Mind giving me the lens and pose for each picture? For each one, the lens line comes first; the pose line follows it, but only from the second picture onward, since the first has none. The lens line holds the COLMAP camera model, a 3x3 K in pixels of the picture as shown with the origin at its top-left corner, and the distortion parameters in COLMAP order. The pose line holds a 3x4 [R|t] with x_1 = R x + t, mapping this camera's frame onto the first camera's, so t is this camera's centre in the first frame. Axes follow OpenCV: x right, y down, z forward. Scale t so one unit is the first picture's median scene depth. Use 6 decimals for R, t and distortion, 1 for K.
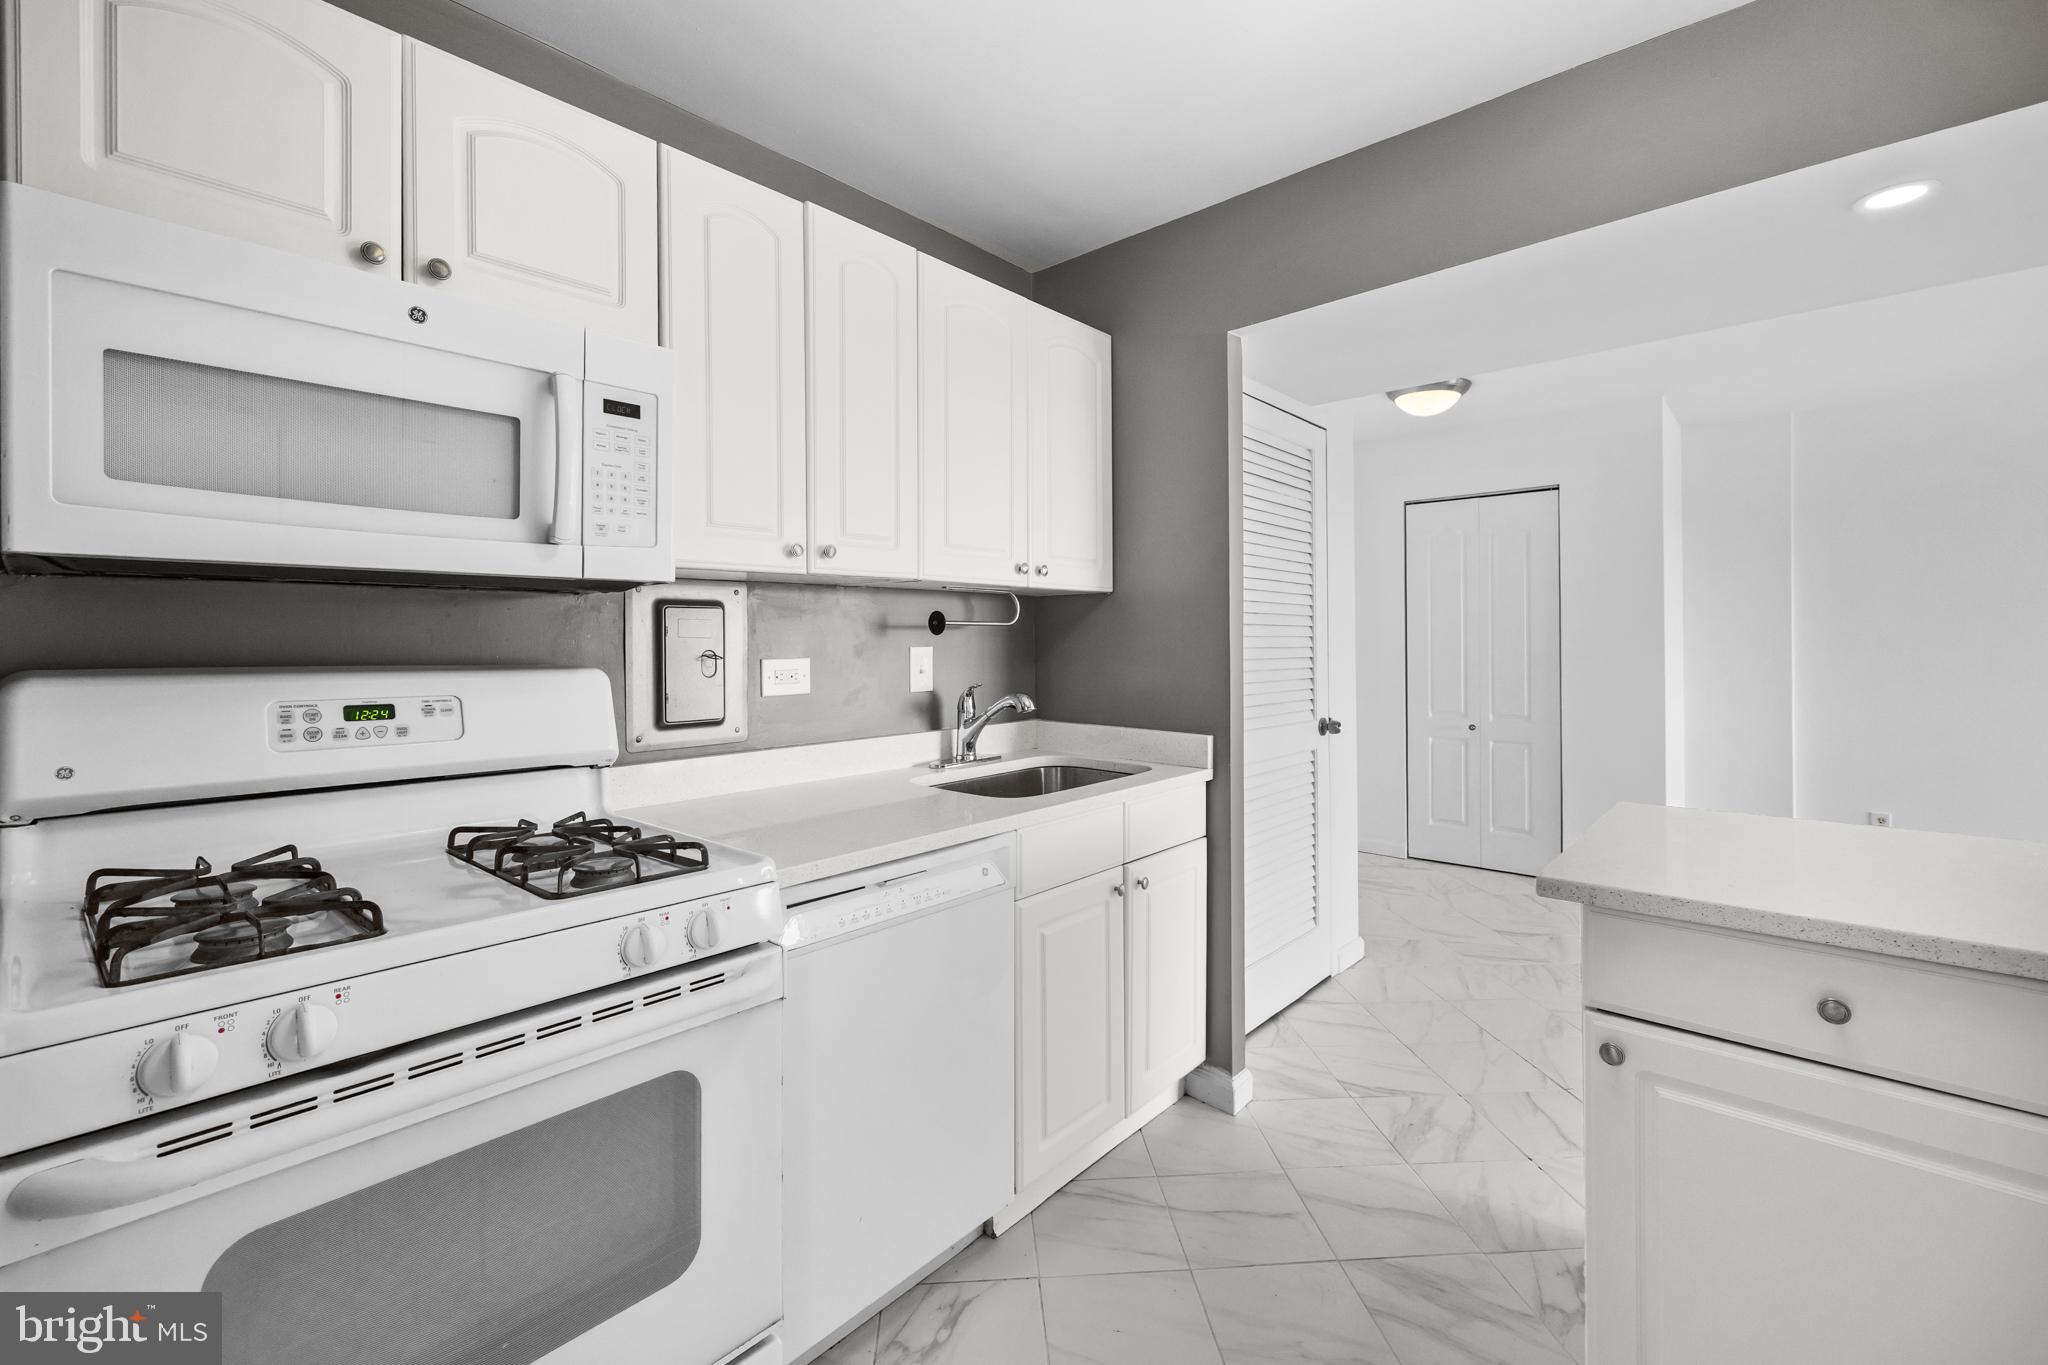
lens RADIAL K [[870.0, 0, 1024.5], [0, 870.0, 642.7], [0, 0, 1]] dist [-0.002880, -0.000052]
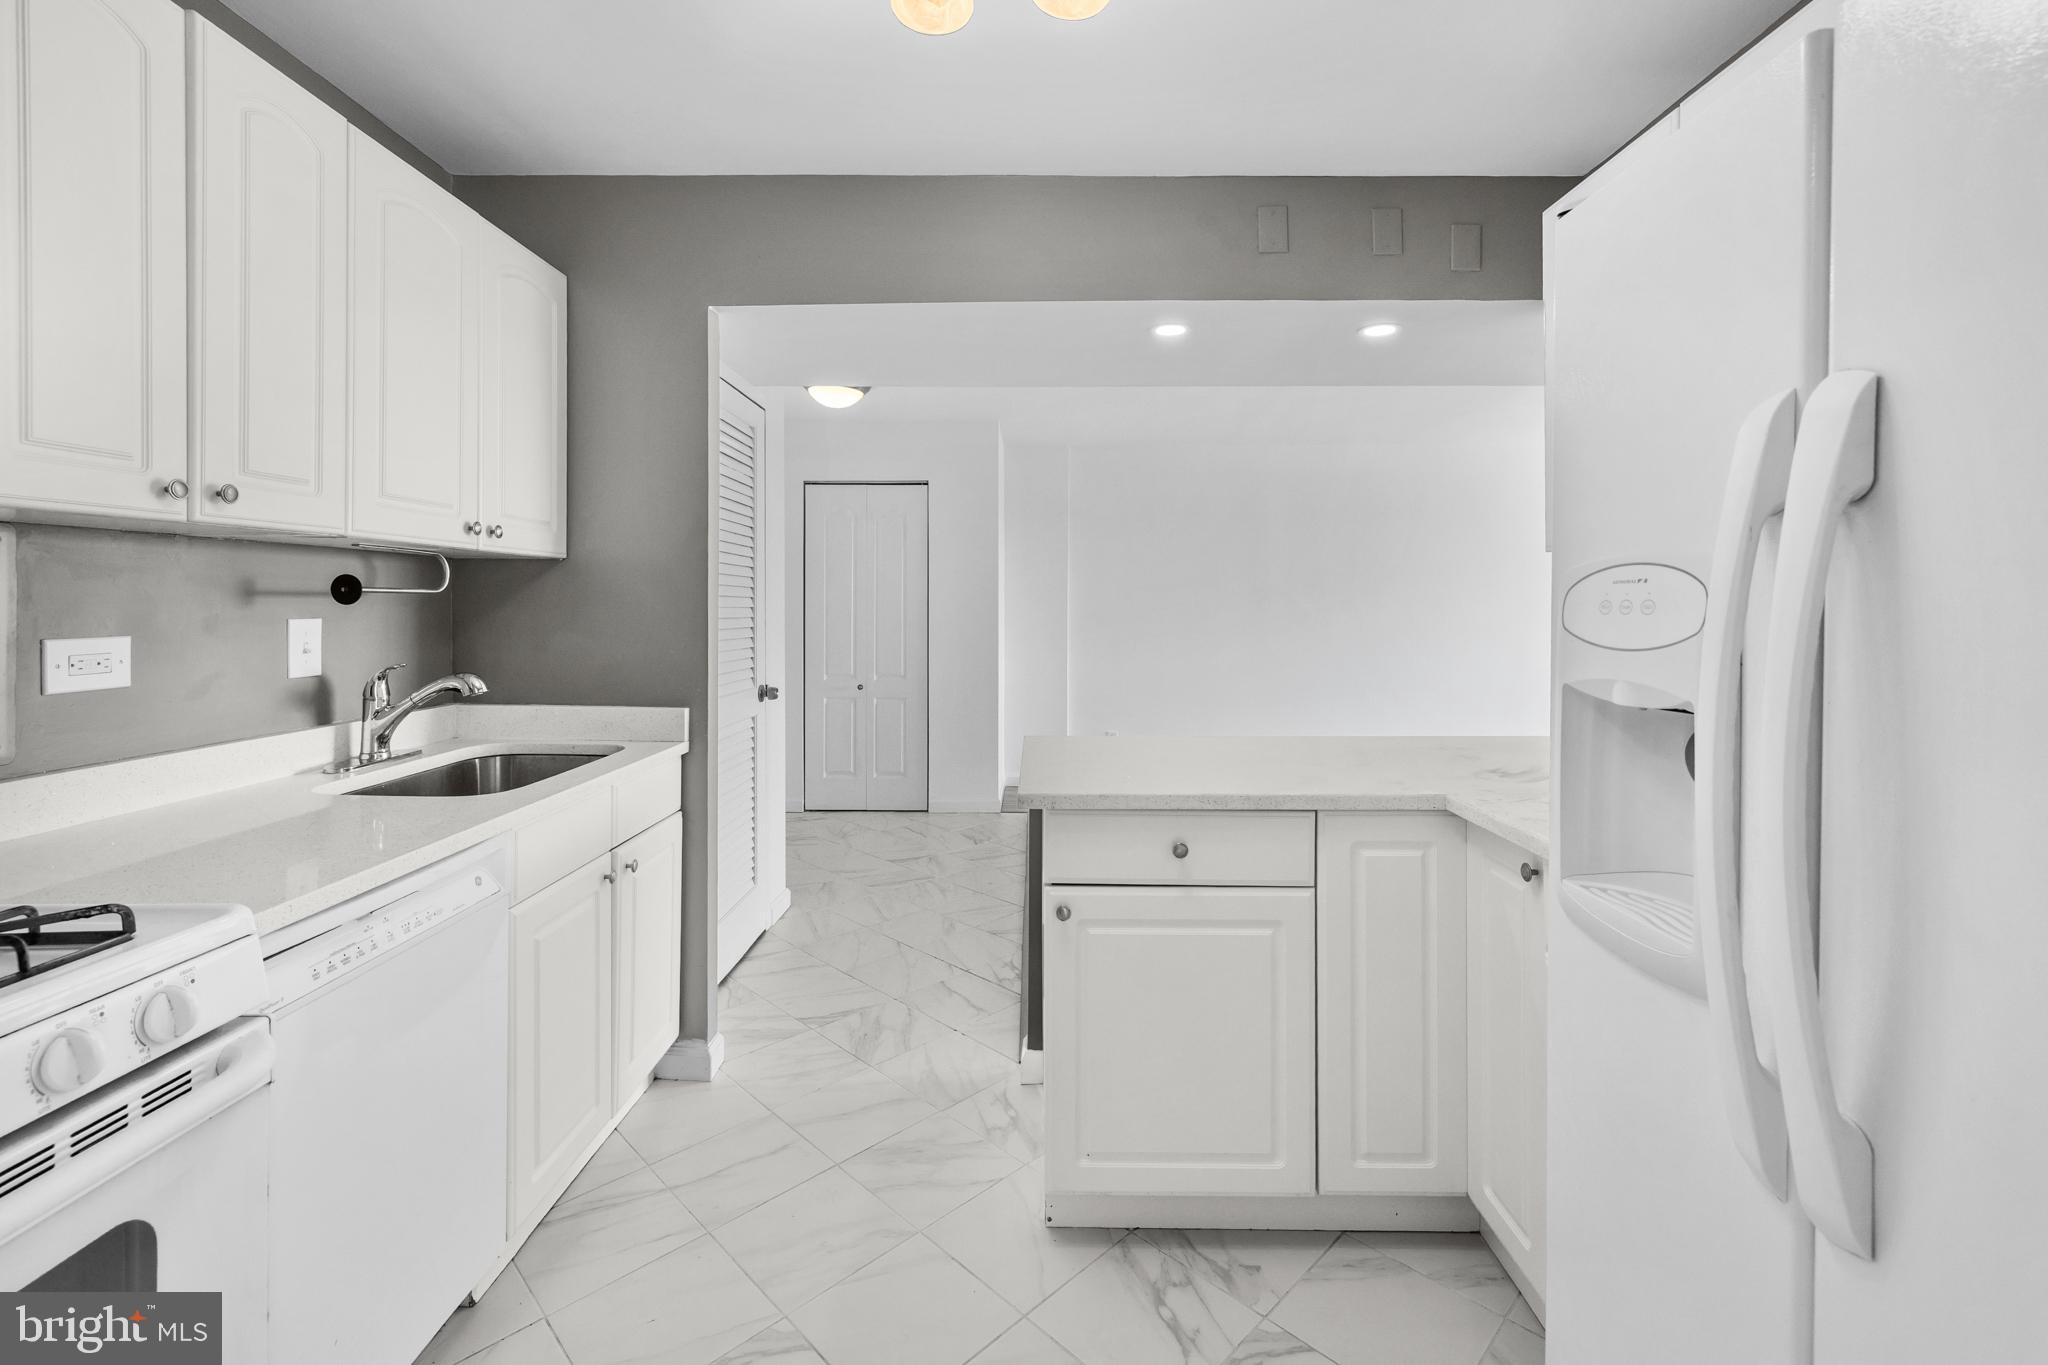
lens RADIAL K [[886.9, 0, 1026.9], [0, 886.9, 612.4], [0, 0, 1]] dist [0.000114, 0.000651]
pose [[0.750608, 0.003497, 0.660738, -0.168348], [-0.006723, 0.999975, 0.002345, -0.007810], [-0.660713, -0.006203, 0.750613, -0.017613]]
